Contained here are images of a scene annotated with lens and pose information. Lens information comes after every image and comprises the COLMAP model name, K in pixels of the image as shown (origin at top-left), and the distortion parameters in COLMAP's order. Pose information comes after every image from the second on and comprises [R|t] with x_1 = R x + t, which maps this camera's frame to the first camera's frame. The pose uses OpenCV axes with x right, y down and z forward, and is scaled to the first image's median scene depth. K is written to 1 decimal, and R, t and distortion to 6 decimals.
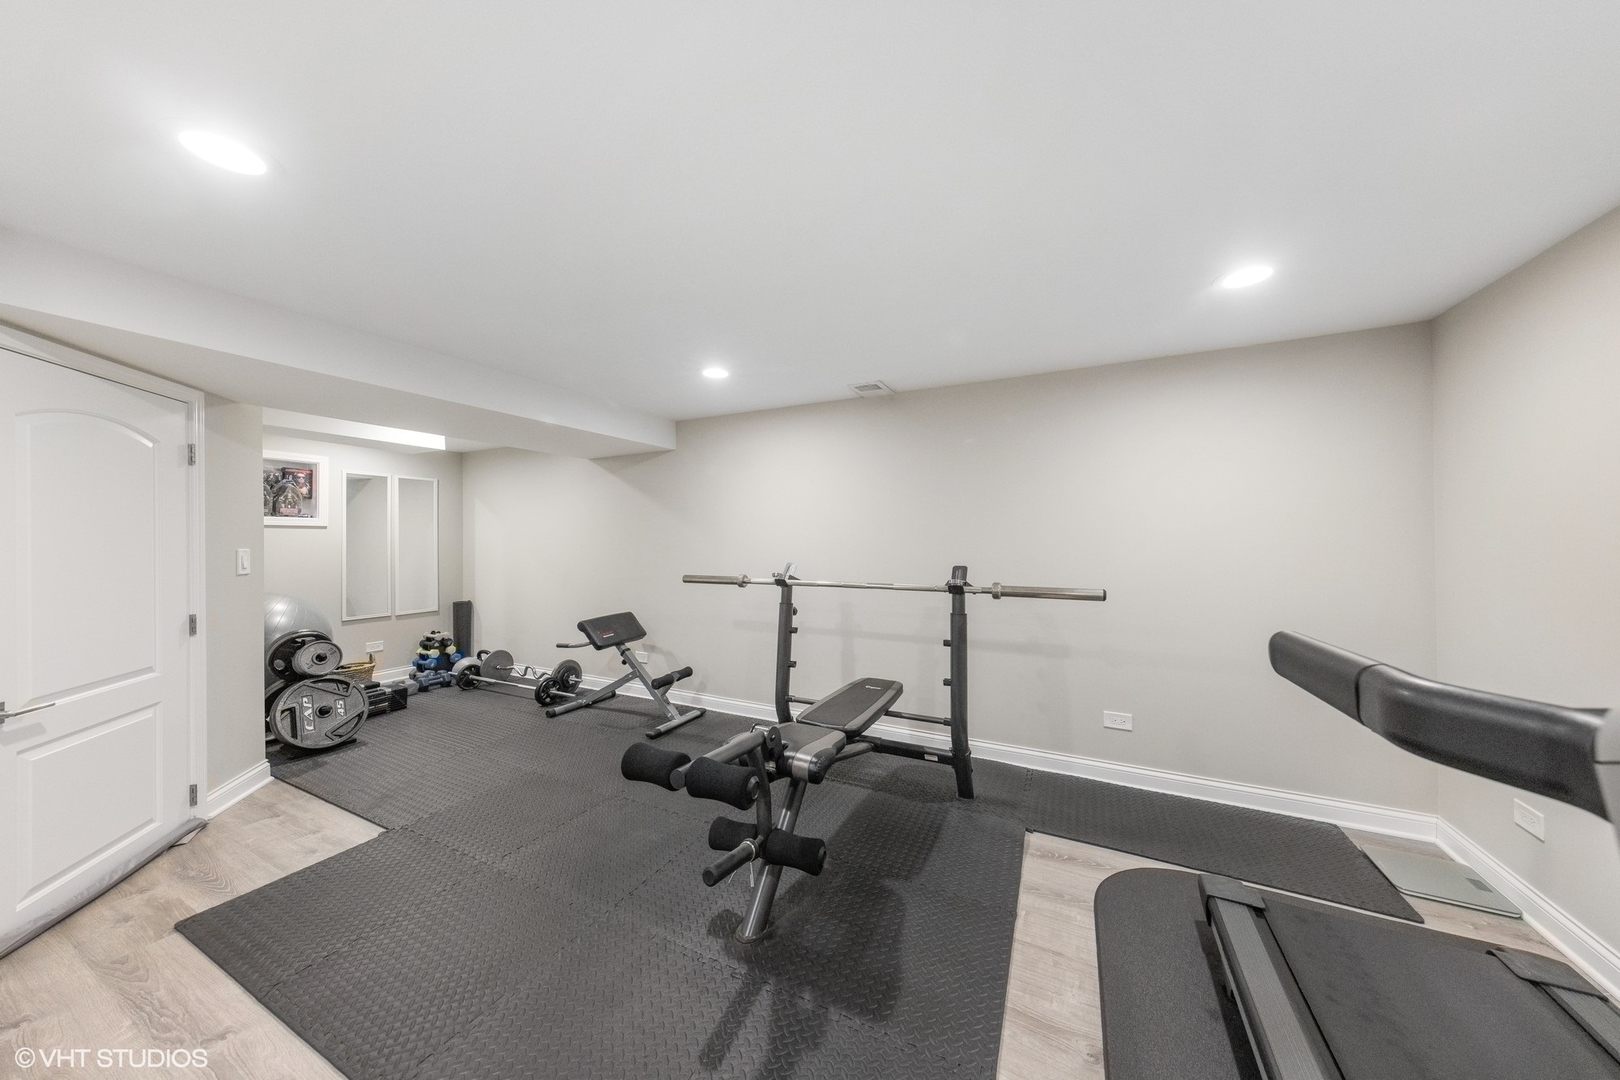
lens RADIAL K [[521.7, 0, 807.2], [0, 521.7, 541.5], [0, 0, 1]] dist [0.010424, -0.000086]
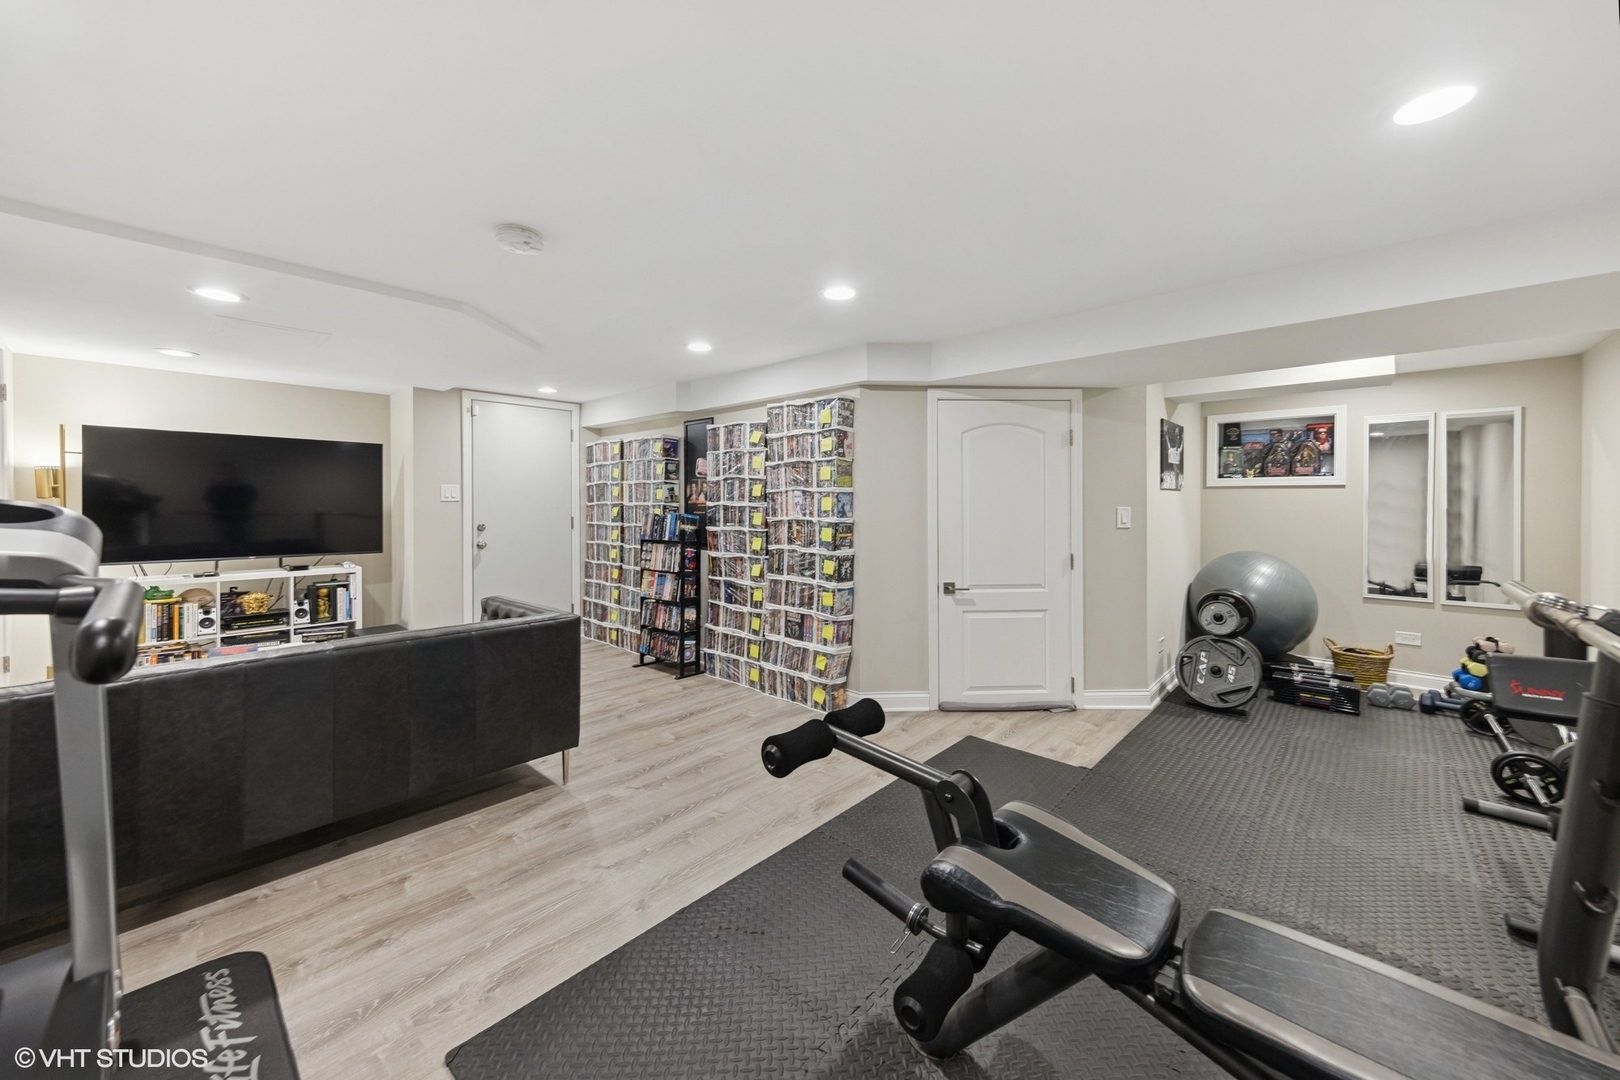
lens RADIAL K [[605.8, 0, 820.0], [0, 605.8, 512.4], [0, 0, 1]] dist [-0.002922, -0.000051]
pose [[-0.267287, 0.019543, -0.963419, 0.340052], [-0.006041, 0.999741, 0.021955, -0.000426], [0.963598, 0.011689, -0.267099, 0.506133]]
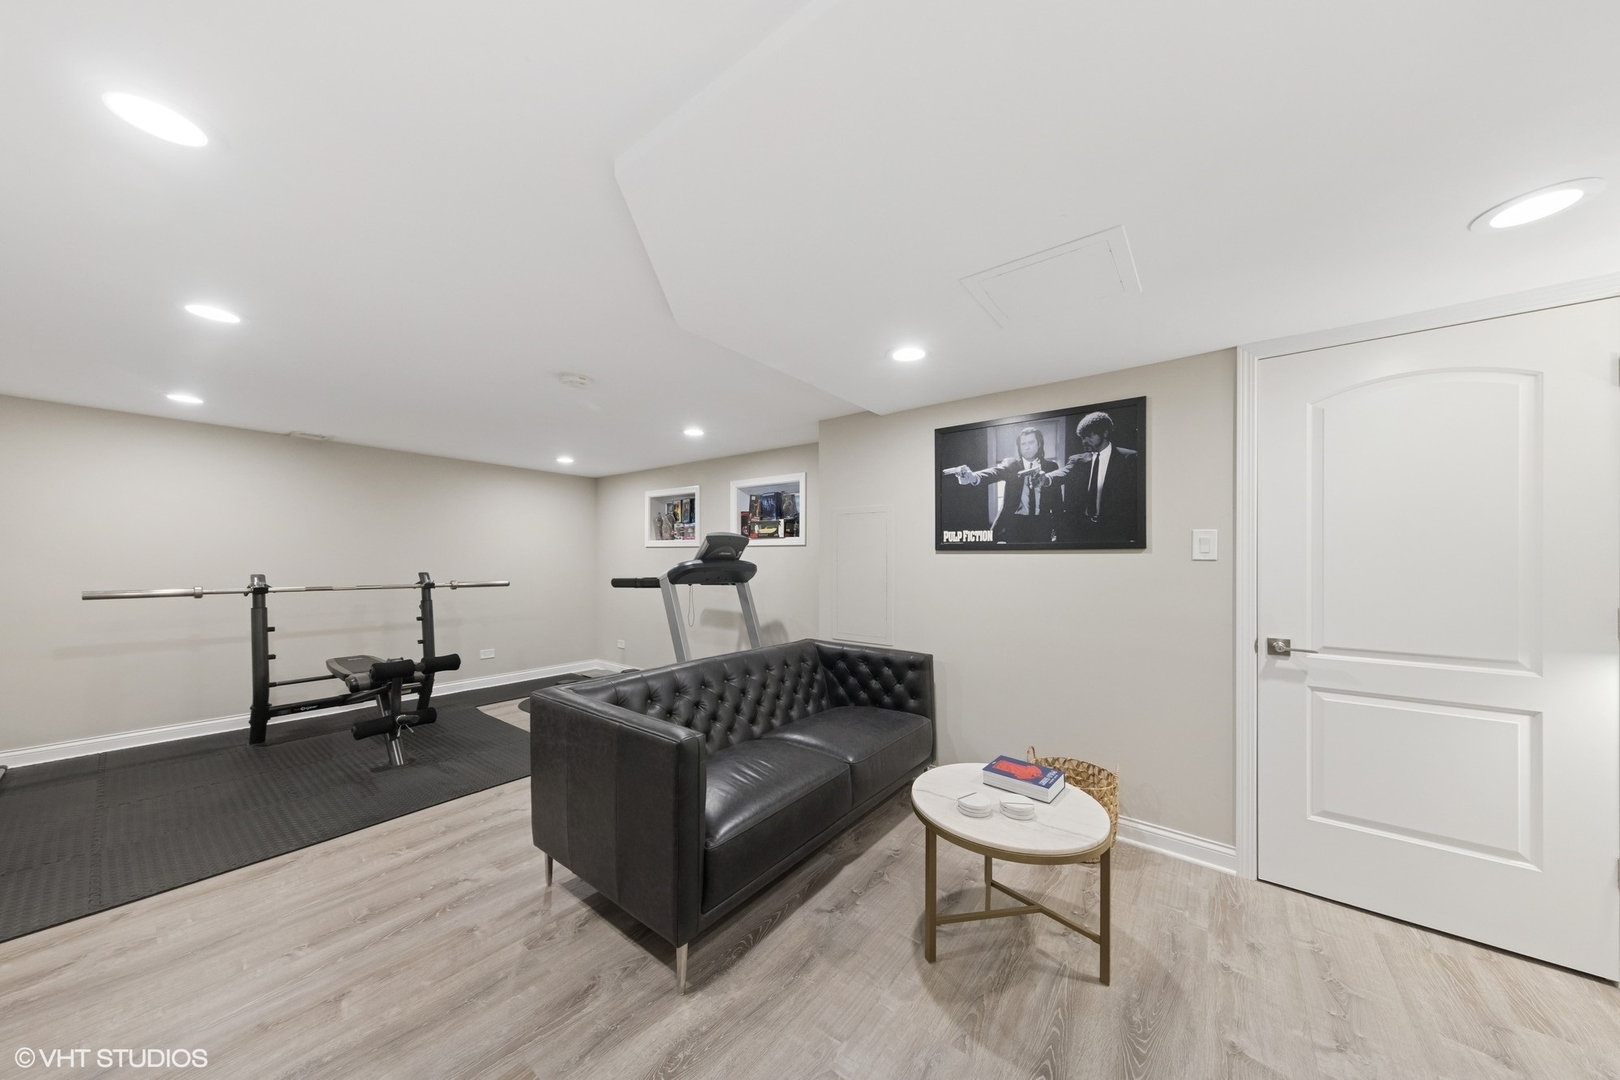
lens RADIAL K [[521.7, 0, 795.5], [0, 521.7, 559.9], [0, 0, 1]] dist [0.010424, -0.000086]
pose [[0.206522, 0.006785, 0.978418, -0.772349], [-0.005487, 0.999968, -0.005776, 0.007350], [-0.978427, -0.004175, 0.206553, -0.352904]]
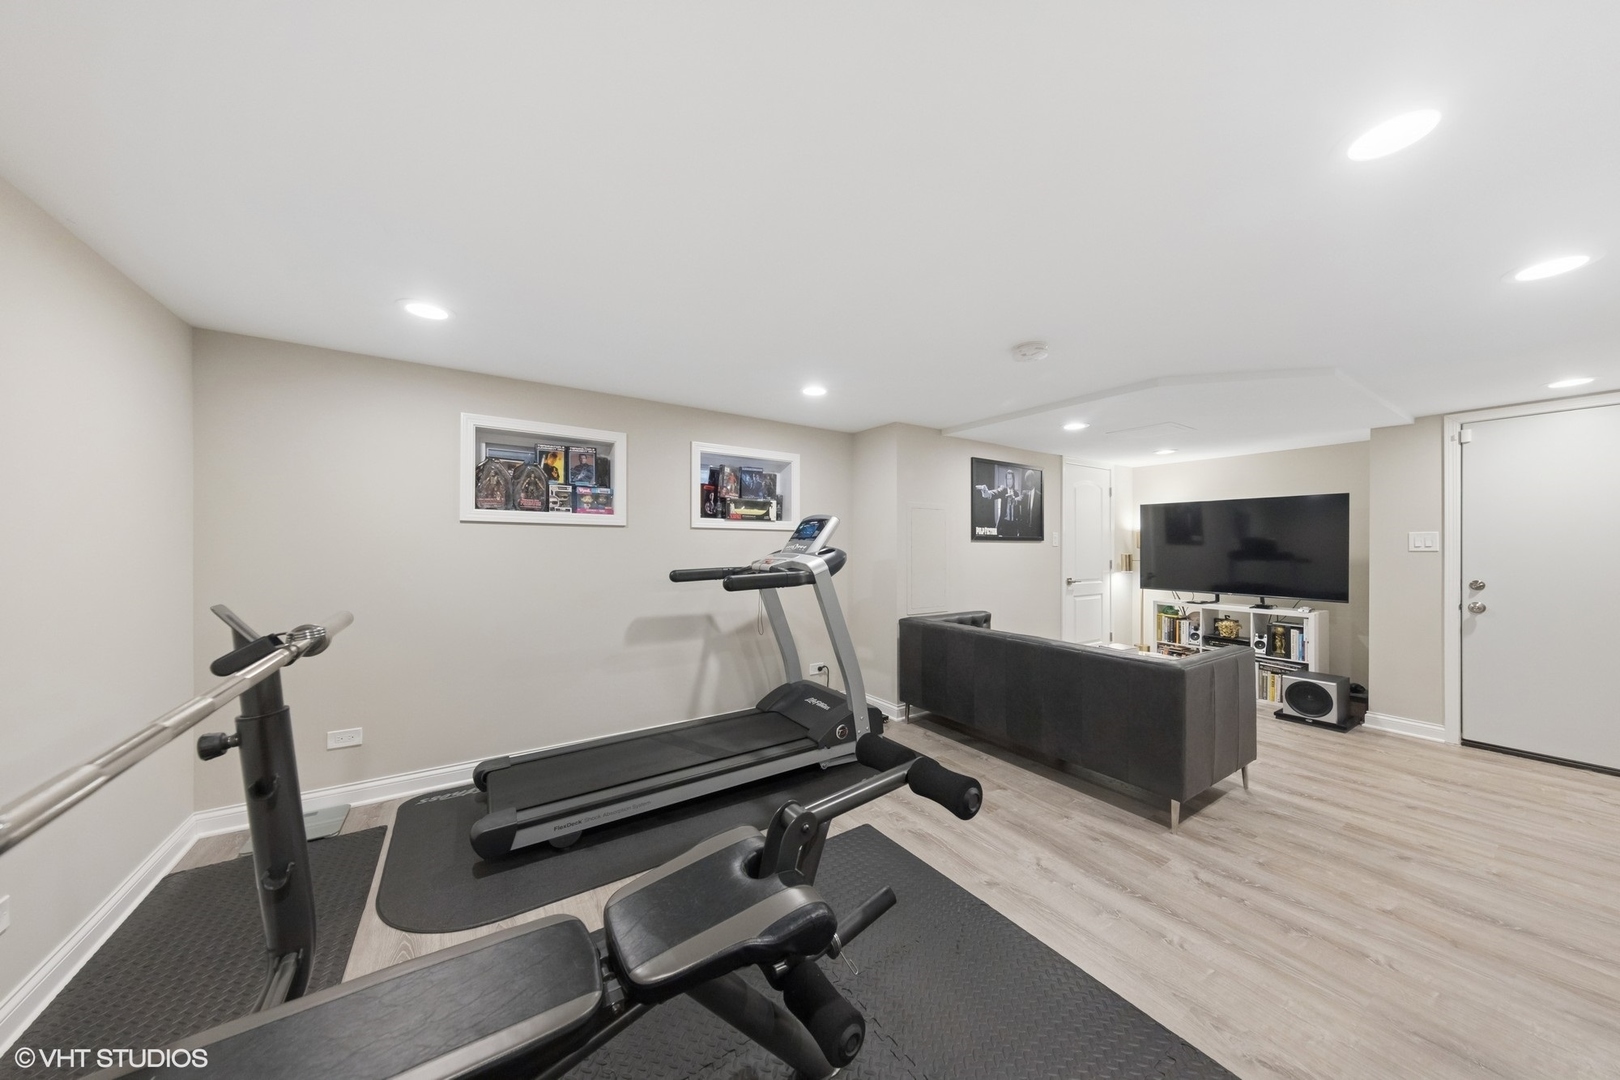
lens RADIAL K [[521.7, 0, 810.6], [0, 521.7, 541.3], [0, 0, 1]] dist [0.010424, -0.000086]
pose [[-0.865855, 0.003200, 0.500285, -0.220121], [-0.000734, 0.999970, -0.007666, -0.000681], [-0.500294, -0.007005, -0.865827, 0.788493]]
